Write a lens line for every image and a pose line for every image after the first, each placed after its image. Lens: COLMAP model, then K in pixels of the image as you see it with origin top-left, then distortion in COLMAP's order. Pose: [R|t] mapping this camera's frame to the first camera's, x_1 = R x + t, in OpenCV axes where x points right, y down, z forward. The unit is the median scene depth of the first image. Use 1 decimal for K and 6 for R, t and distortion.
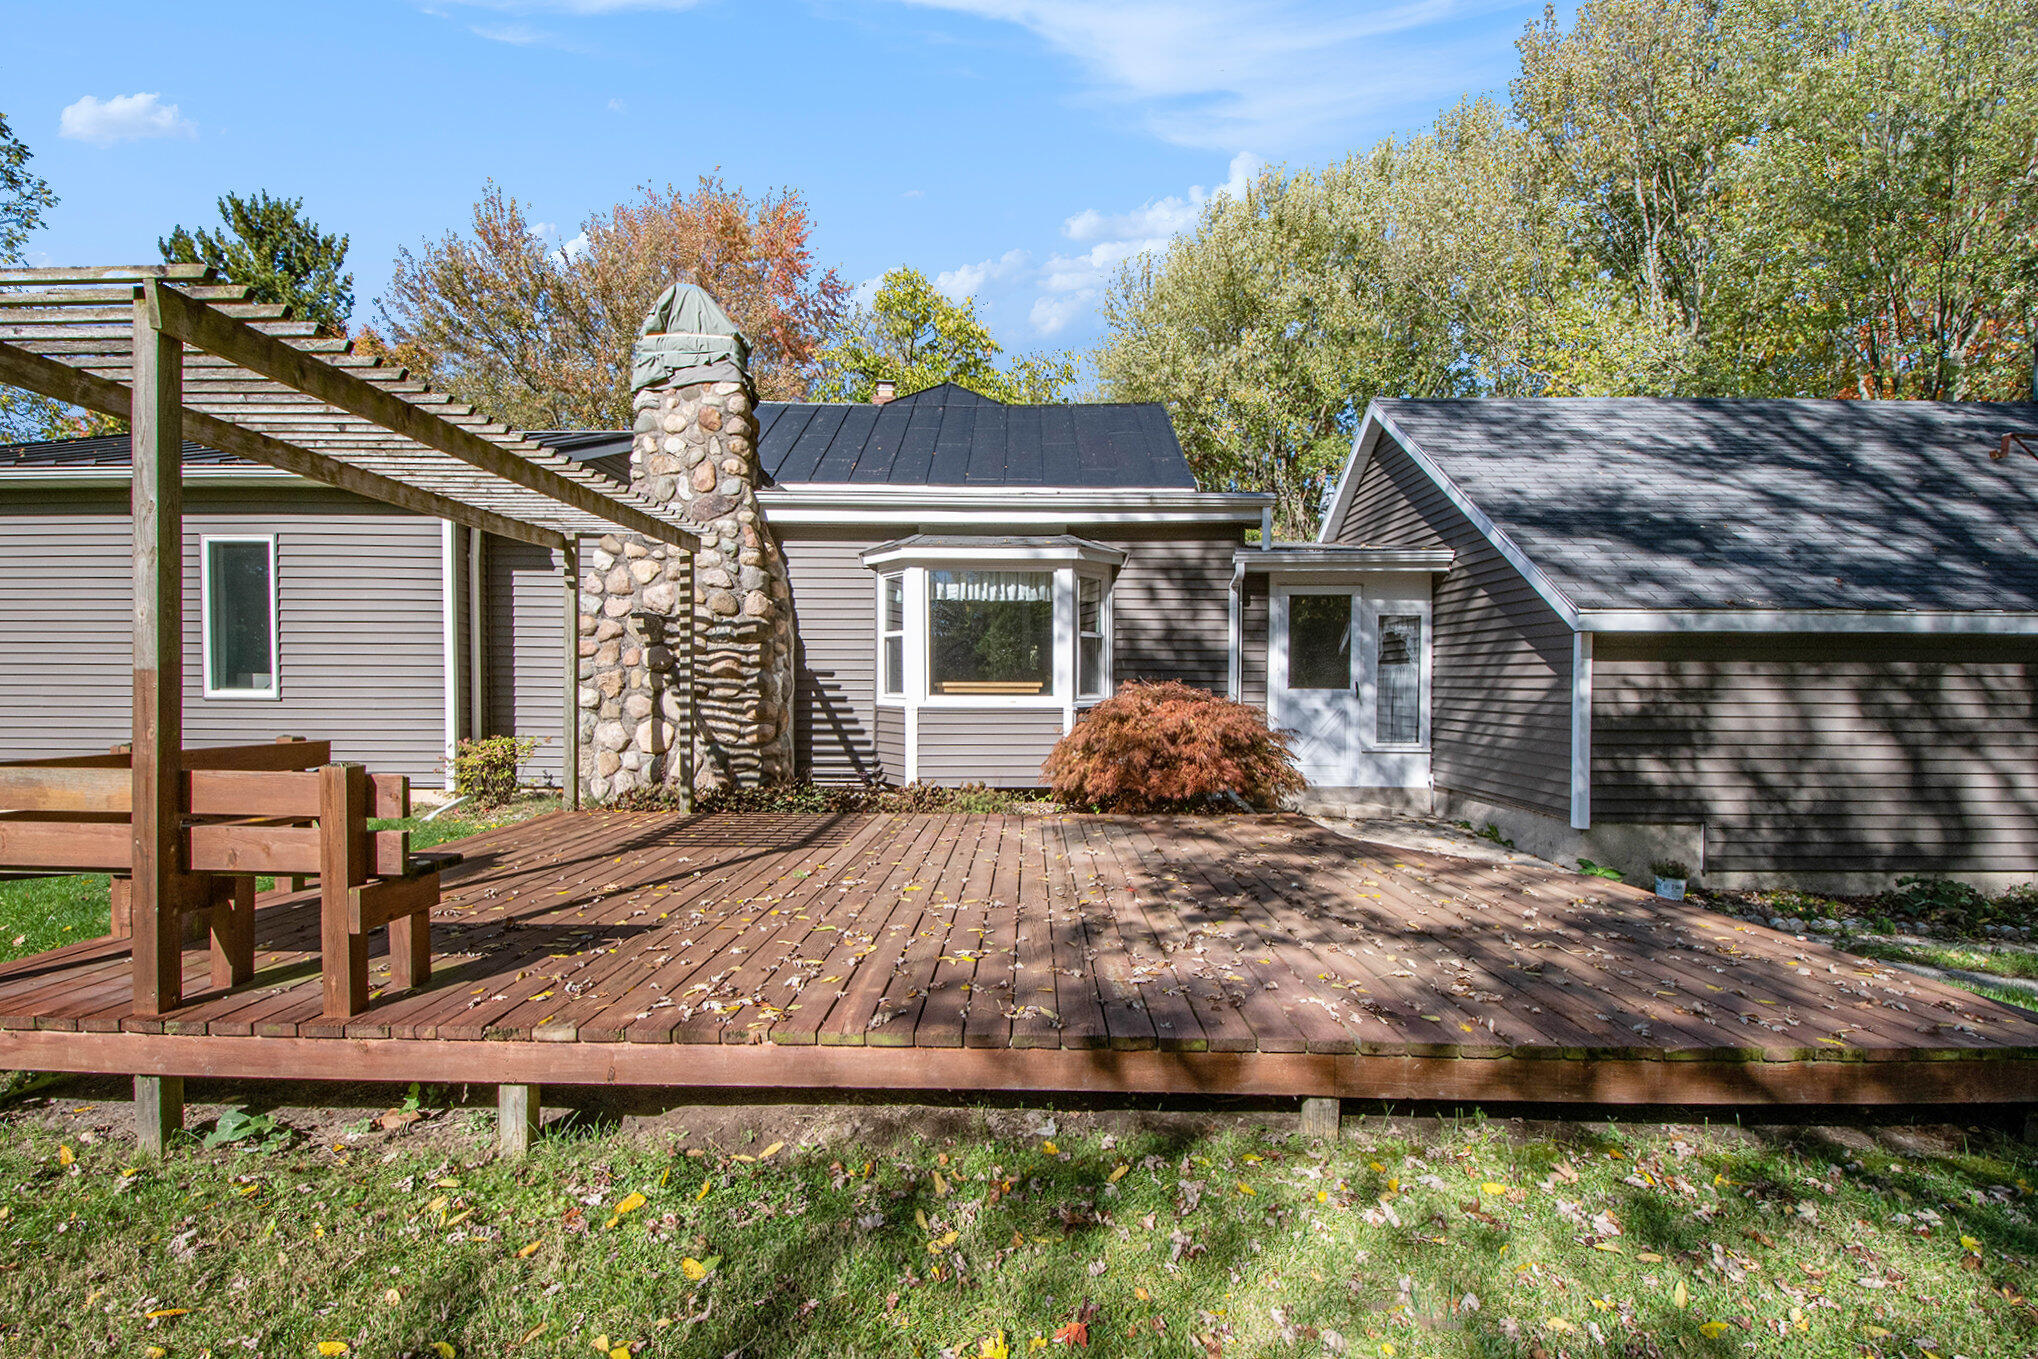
lens RADIAL K [[913.4, 0, 1021.3], [0, 913.4, 691.1], [0, 0, 1]] dist [-0.001900, -0.000431]
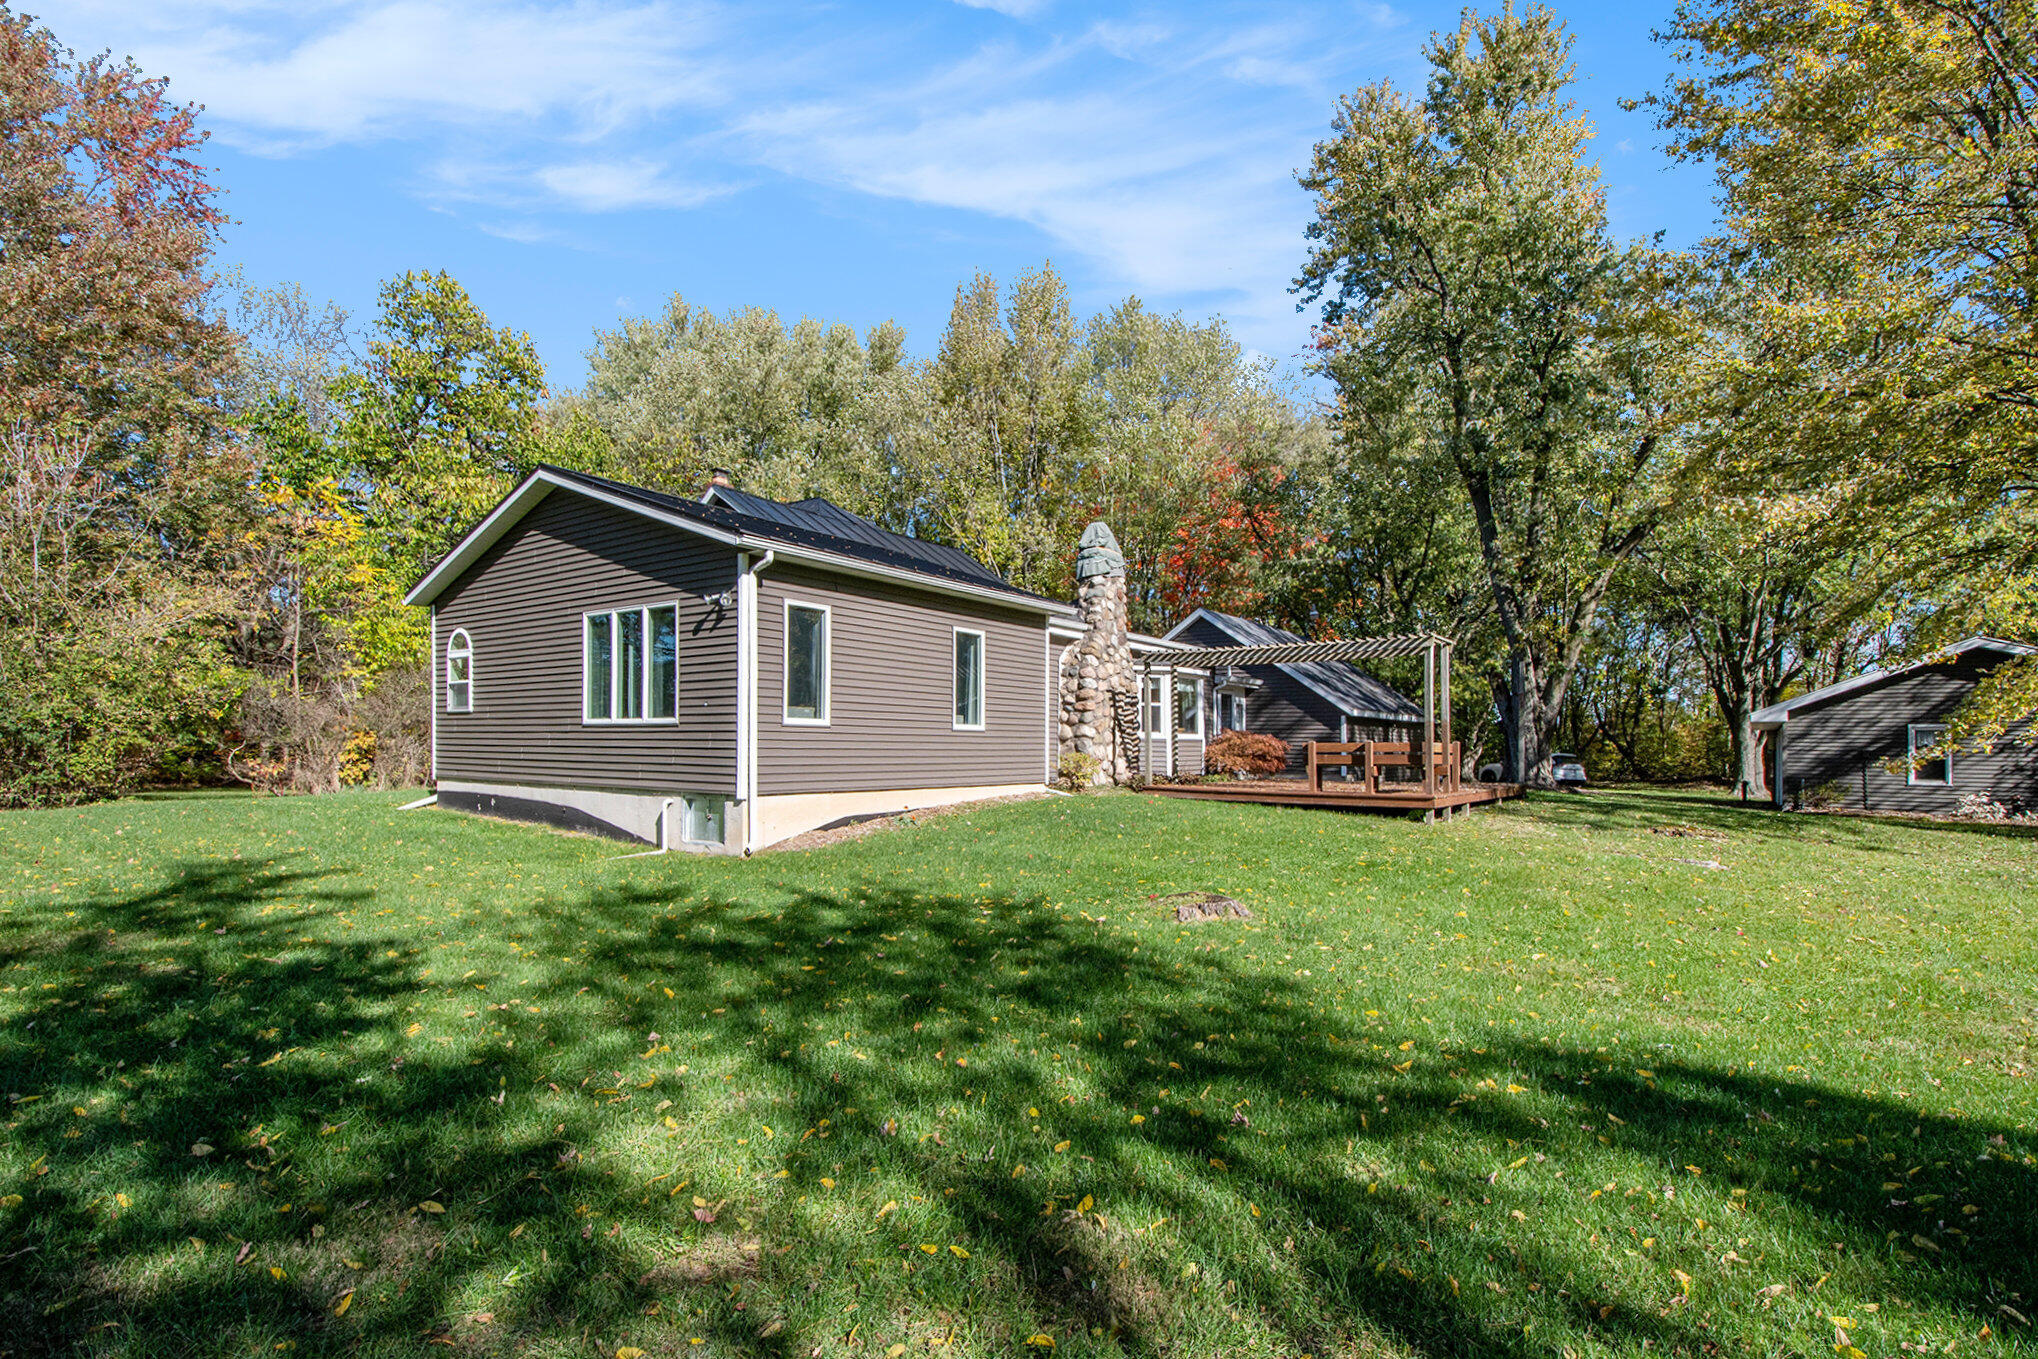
lens RADIAL K [[913.4, 0, 1027.5], [0, 913.4, 747.0], [0, 0, 1]] dist [-0.001900, -0.000431]
pose [[0.562168, -0.004567, 0.827011, -2.120364], [-0.008304, 0.999903, 0.011167, 0.017025], [-0.826981, -0.013145, 0.562076, 0.036620]]
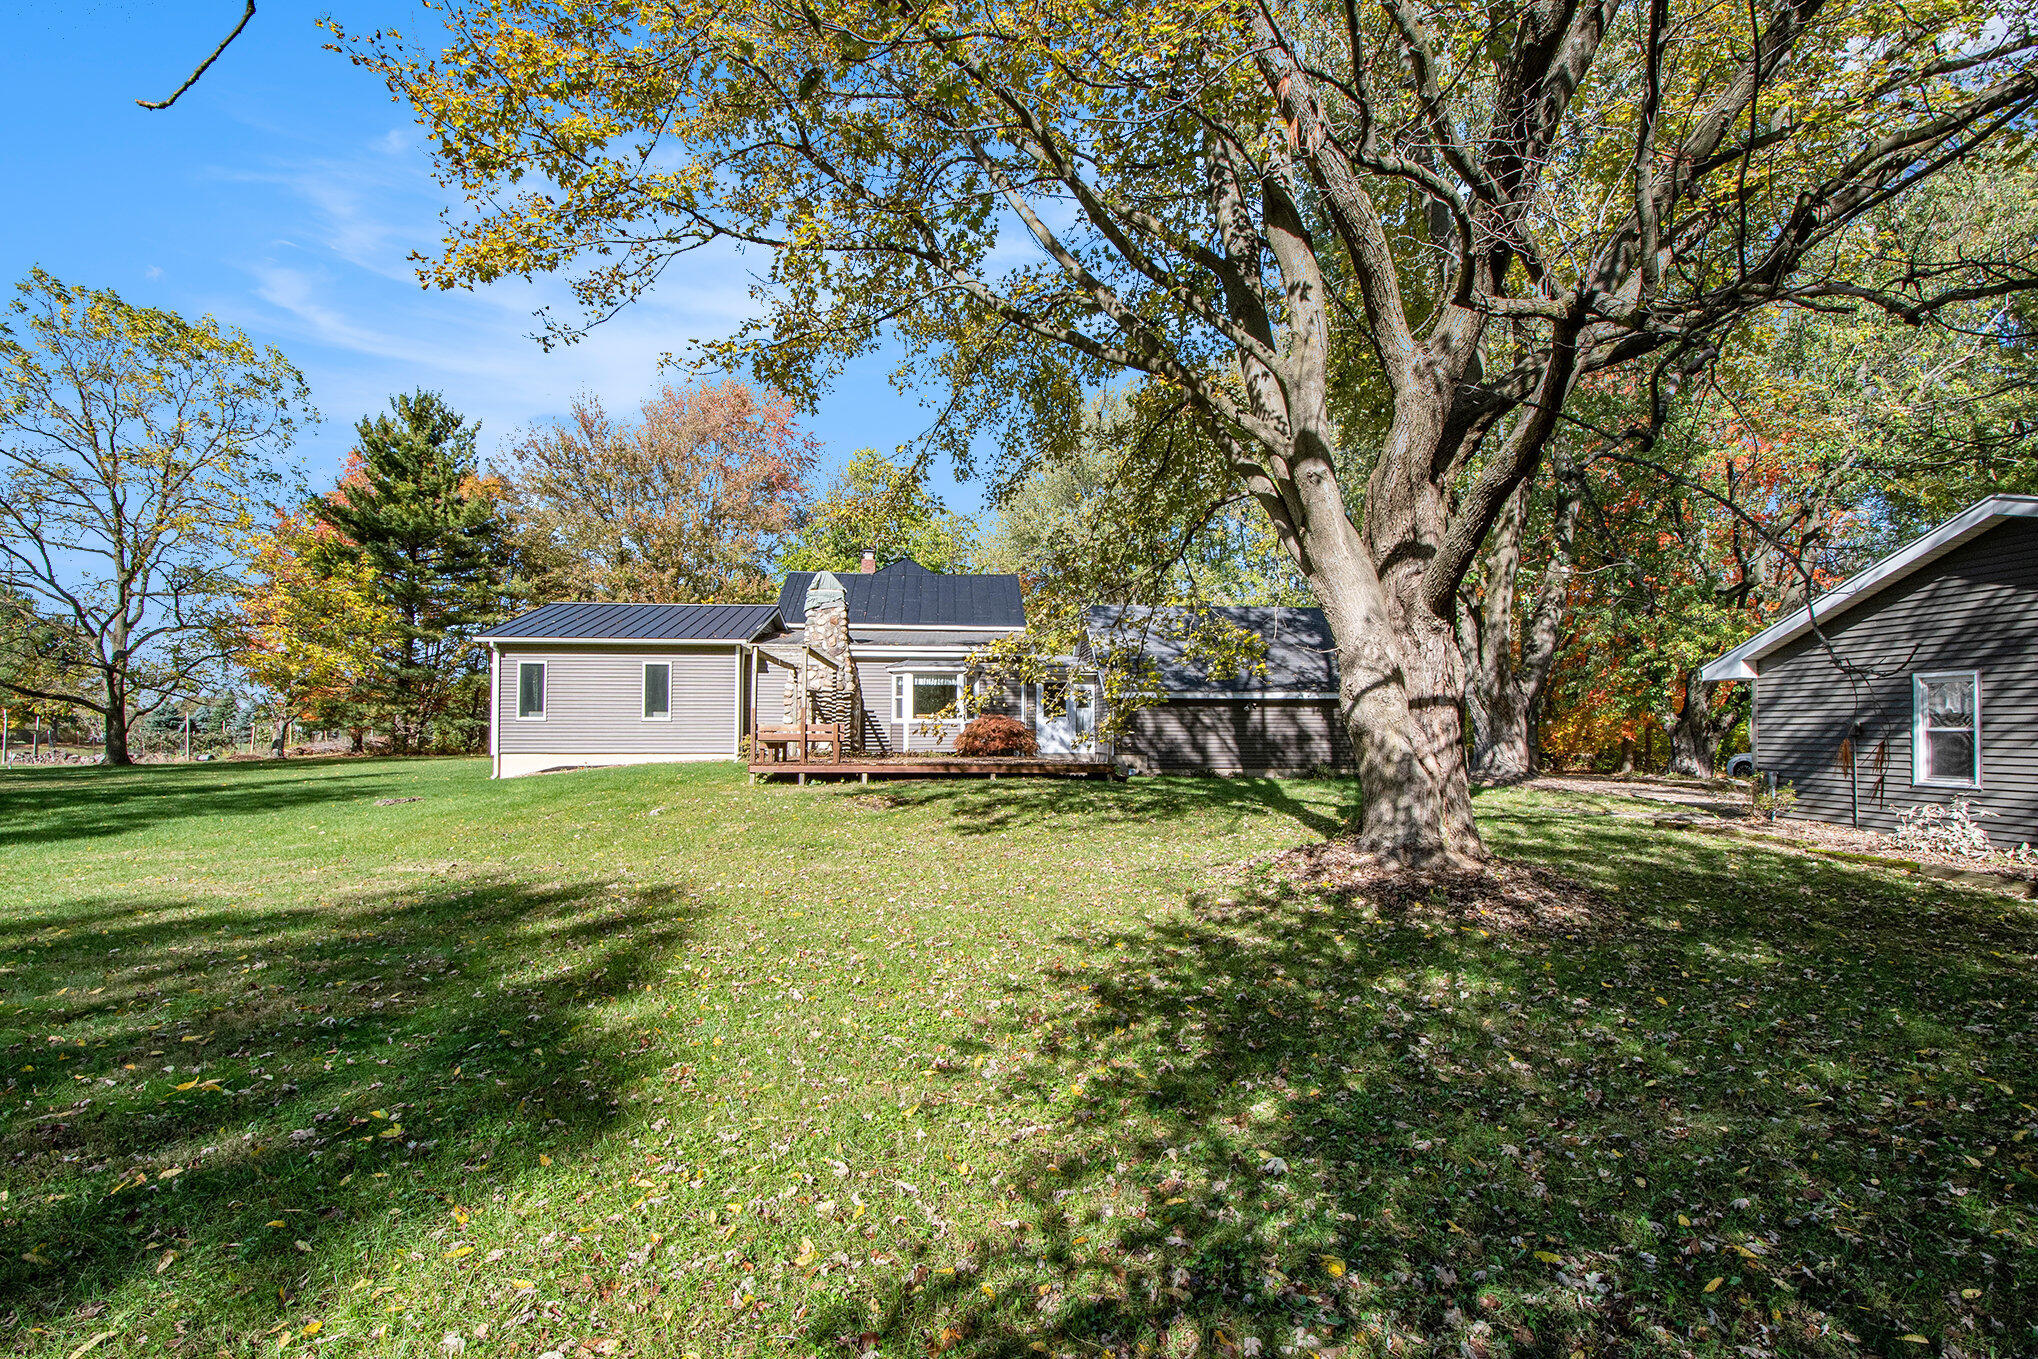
lens RADIAL K [[913.4, 0, 1025.3], [0, 913.4, 684.1], [0, 0, 1]] dist [-0.001900, -0.000431]
pose [[0.991879, 0.000657, 0.127181, -0.113447], [0.005516, 0.998824, -0.048174, 0.035306], [-0.127063, 0.048484, 0.990709, -1.821292]]
